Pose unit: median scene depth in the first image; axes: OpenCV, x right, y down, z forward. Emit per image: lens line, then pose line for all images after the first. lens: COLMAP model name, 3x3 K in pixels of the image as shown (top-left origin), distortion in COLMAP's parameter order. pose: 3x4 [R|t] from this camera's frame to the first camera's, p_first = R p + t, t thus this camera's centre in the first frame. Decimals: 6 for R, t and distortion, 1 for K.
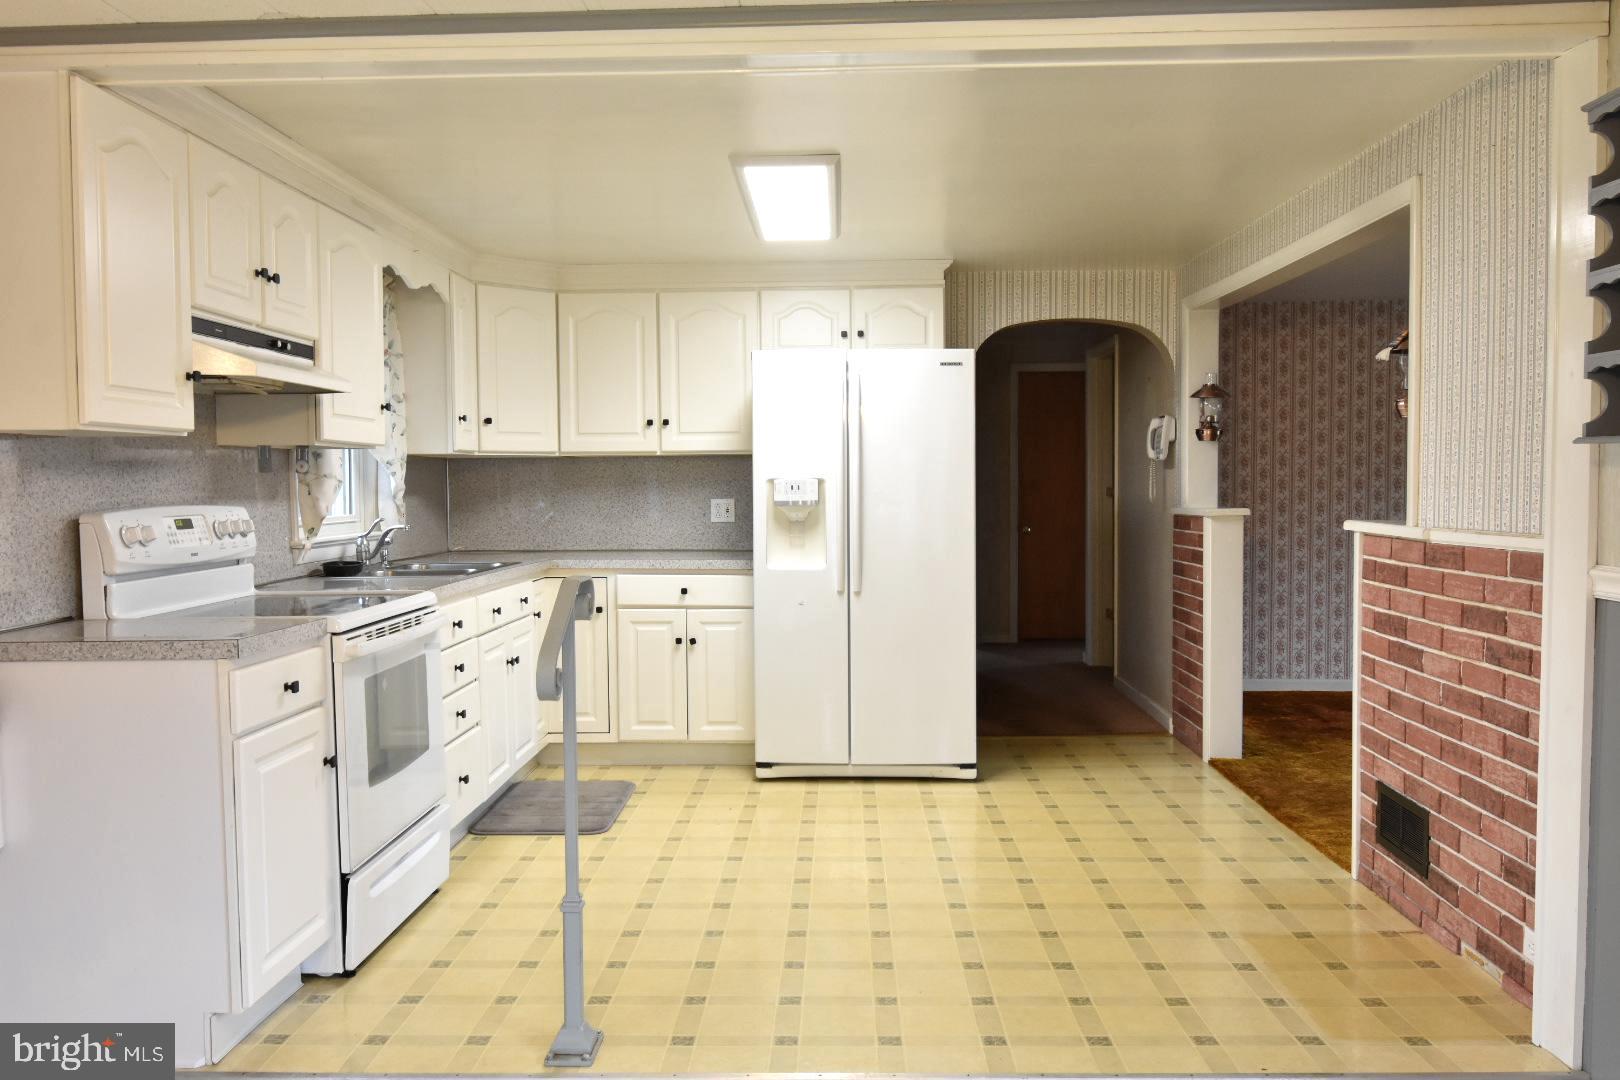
lens RADIAL K [[1292.8, 0, 806.6], [0, 1292.8, 539.2], [0, 0, 1]] dist [0.001386, -0.004053]
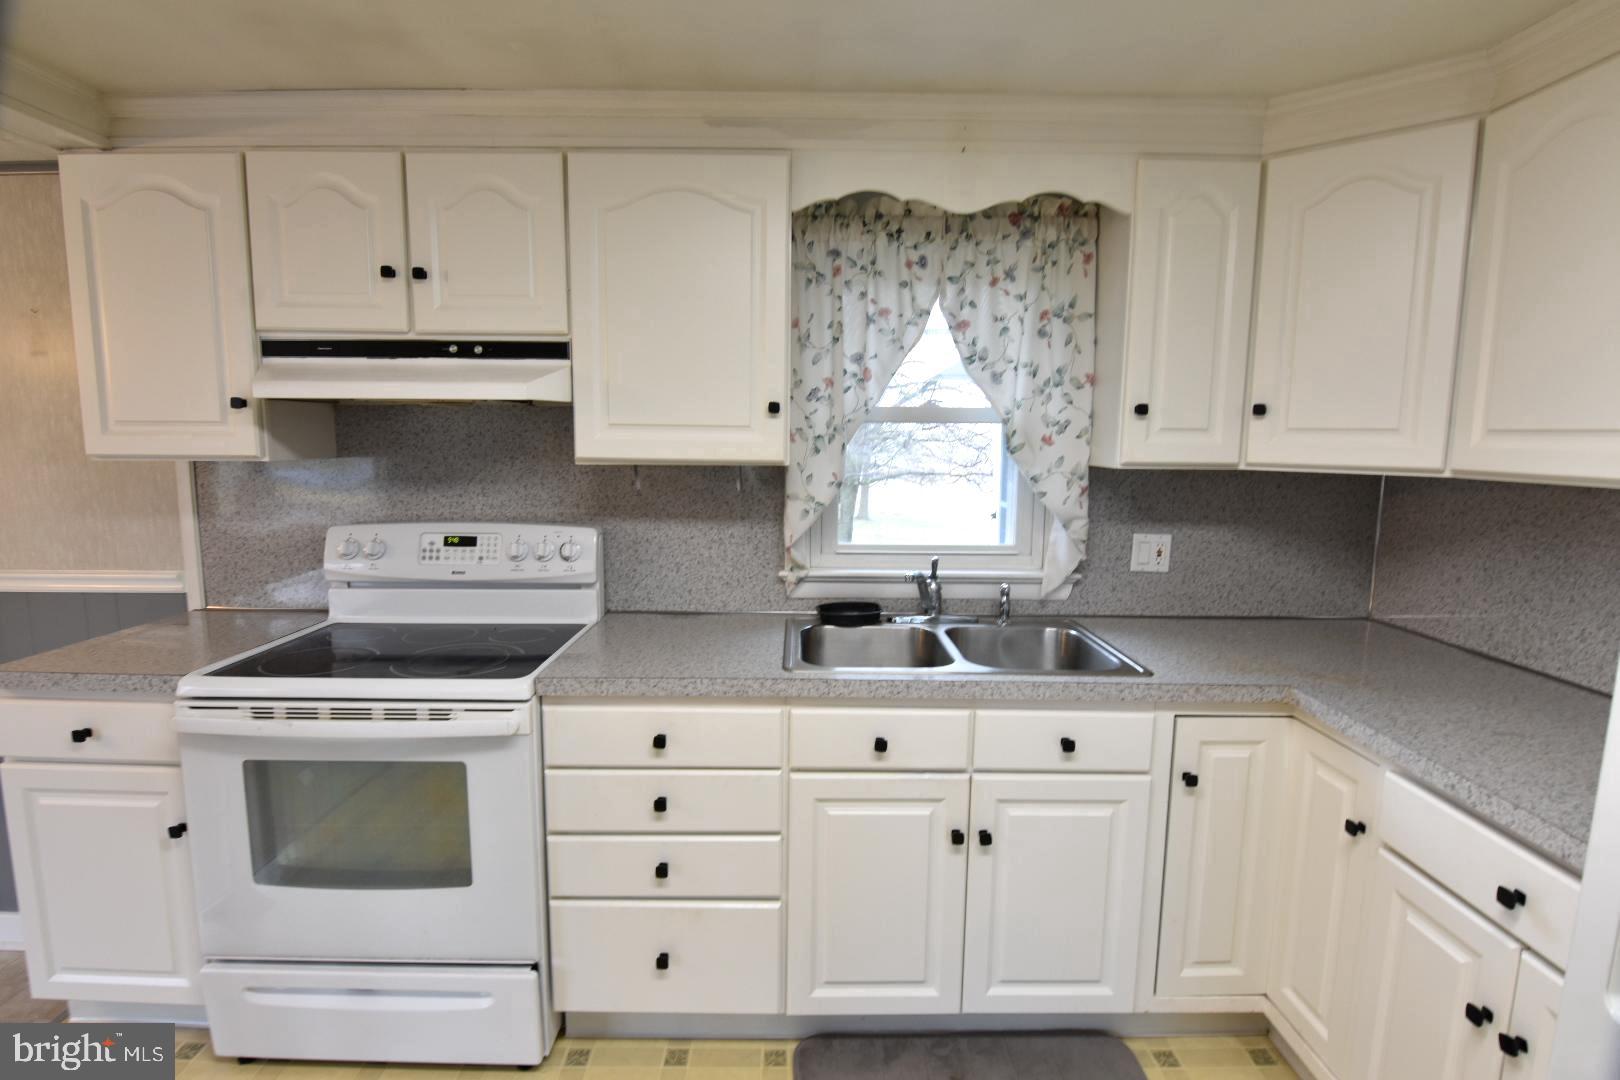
lens RADIAL K [[794.3, 0, 805.1], [0, 794.3, 539.3], [0, 0, 1]] dist [-0.006720, -0.009464]
pose [[0.037782, 0.139798, -0.989459, 0.106021], [-0.054758, 0.988968, 0.137637, -0.084382], [0.997785, 0.048980, 0.045020, 0.923493]]
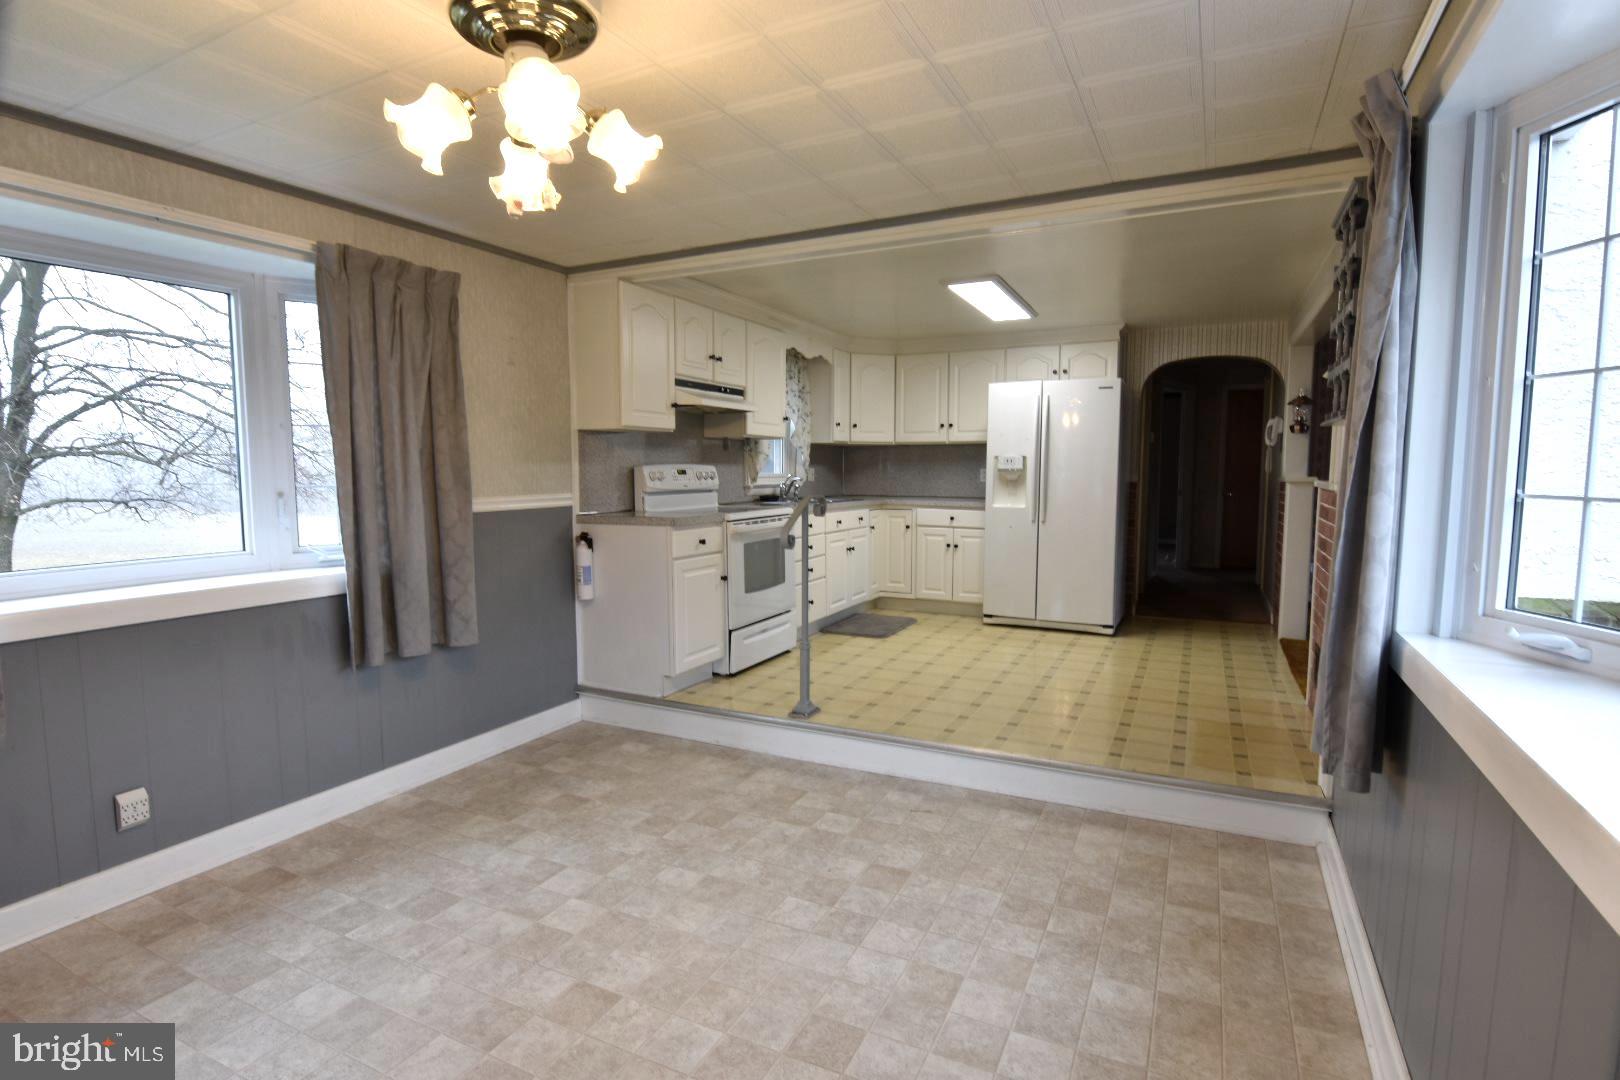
lens RADIAL K [[794.3, 0, 802.8], [0, 794.3, 541.4], [0, 0, 1]] dist [-0.006720, -0.009464]
pose [[0.906401, 0.047213, -0.419772, 0.214391], [-0.026962, 0.998174, 0.054050, 0.020617], [0.421557, -0.037673, 0.906019, -0.117308]]
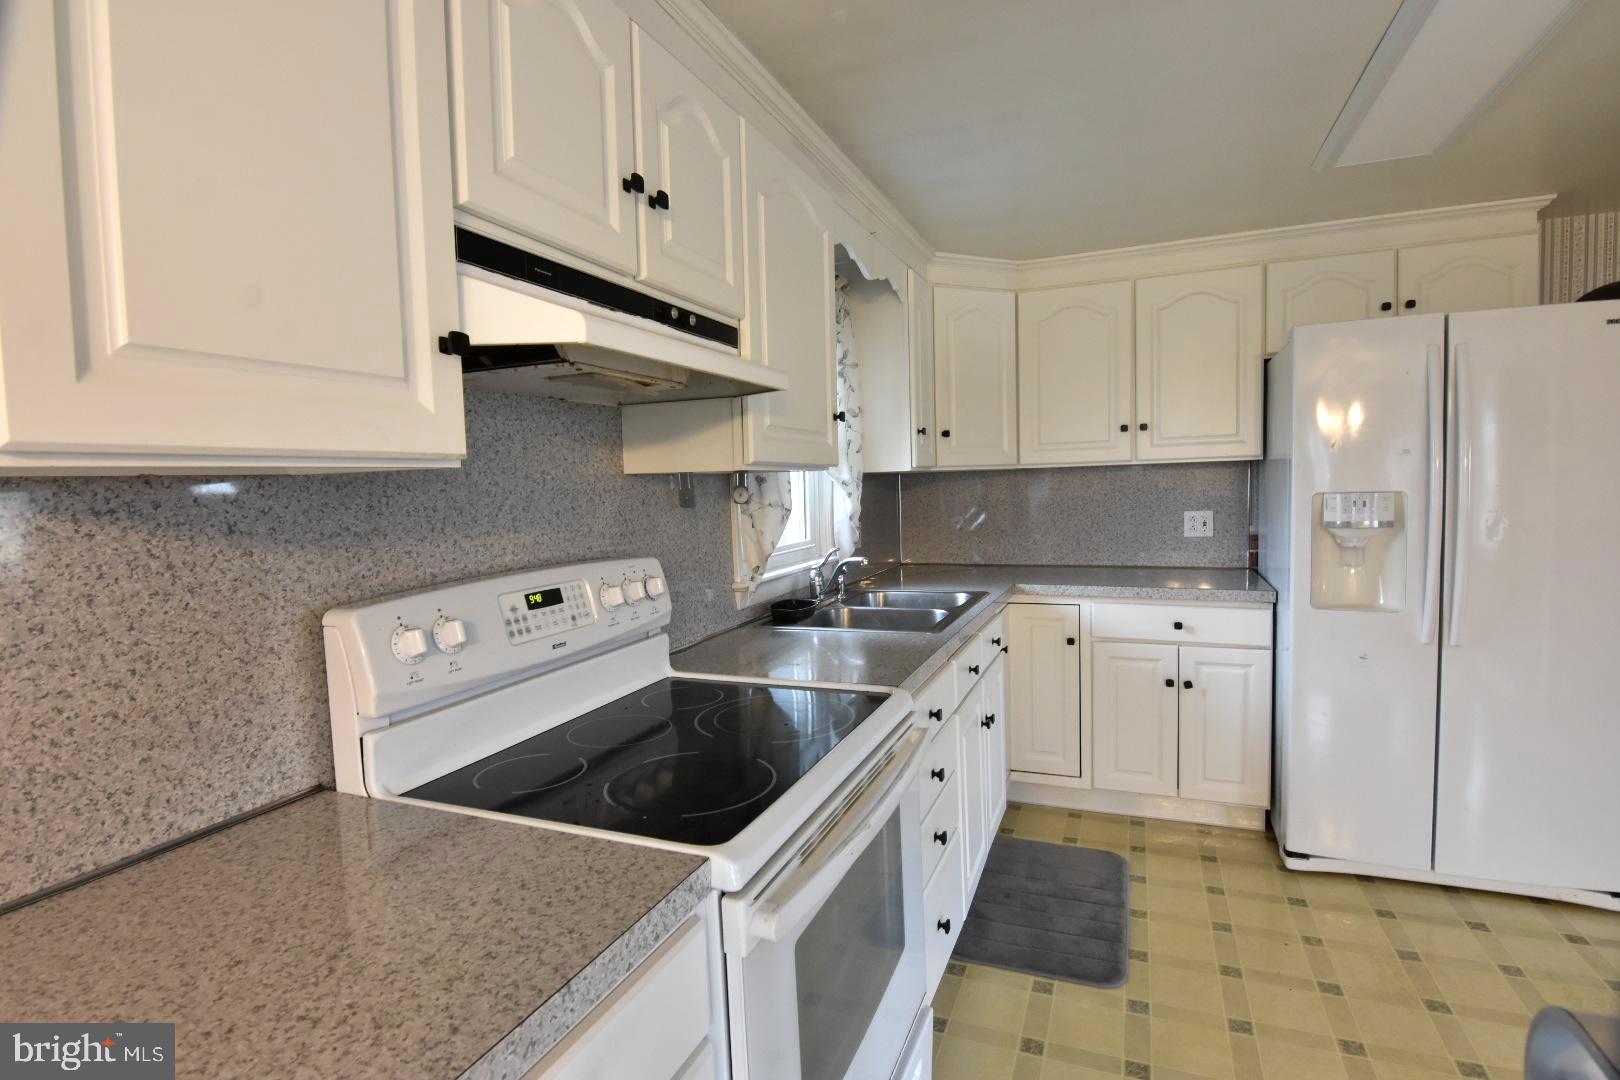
lens RADIAL K [[794.3, 0, 808.7], [0, 794.3, 538.8], [0, 0, 1]] dist [-0.006720, -0.009464]
pose [[0.935550, 0.003110, -0.353181, -0.159166], [0.008149, 0.999505, 0.030389, -0.039636], [0.353101, -0.031308, 0.935061, 0.499854]]
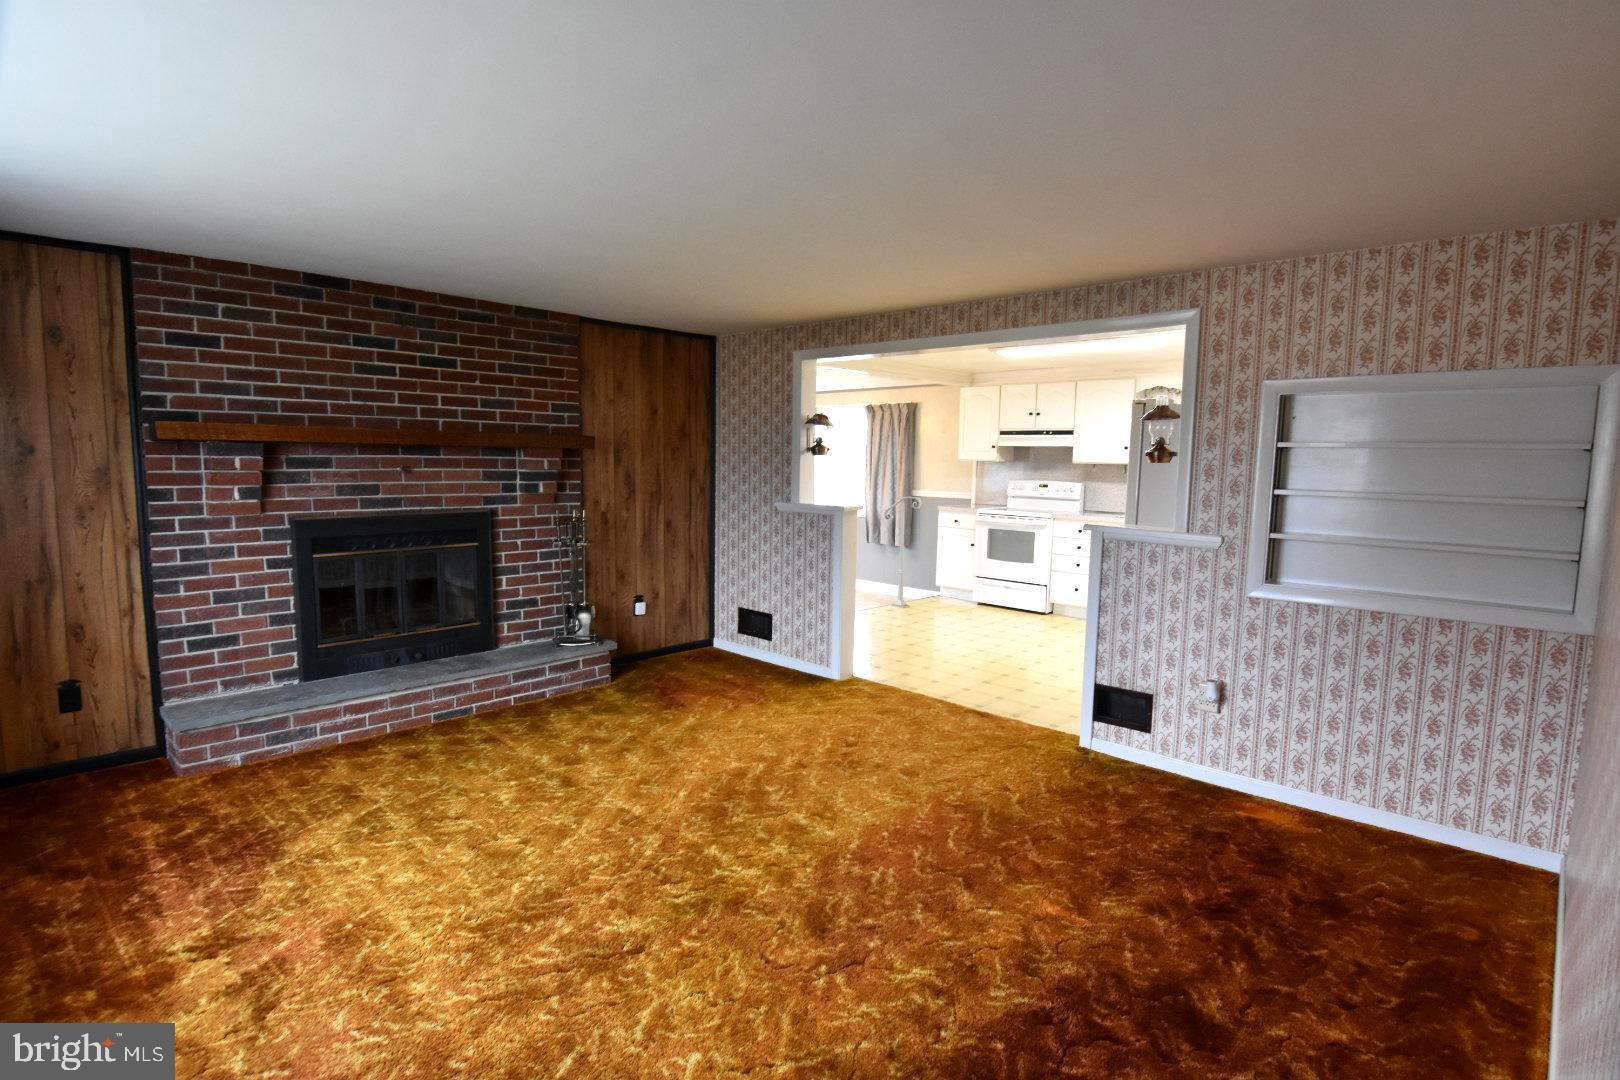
lens RADIAL K [[803.5, 0, 801.2], [0, 803.5, 542.7], [0, 0, 1]] dist [-0.015928, -0.003920]
pose [[-0.675076, 0.085895, -0.732731, 1.165444], [-0.039493, 0.987568, 0.152154, -0.122180], [0.736690, 0.131653, -0.663291, 1.471775]]
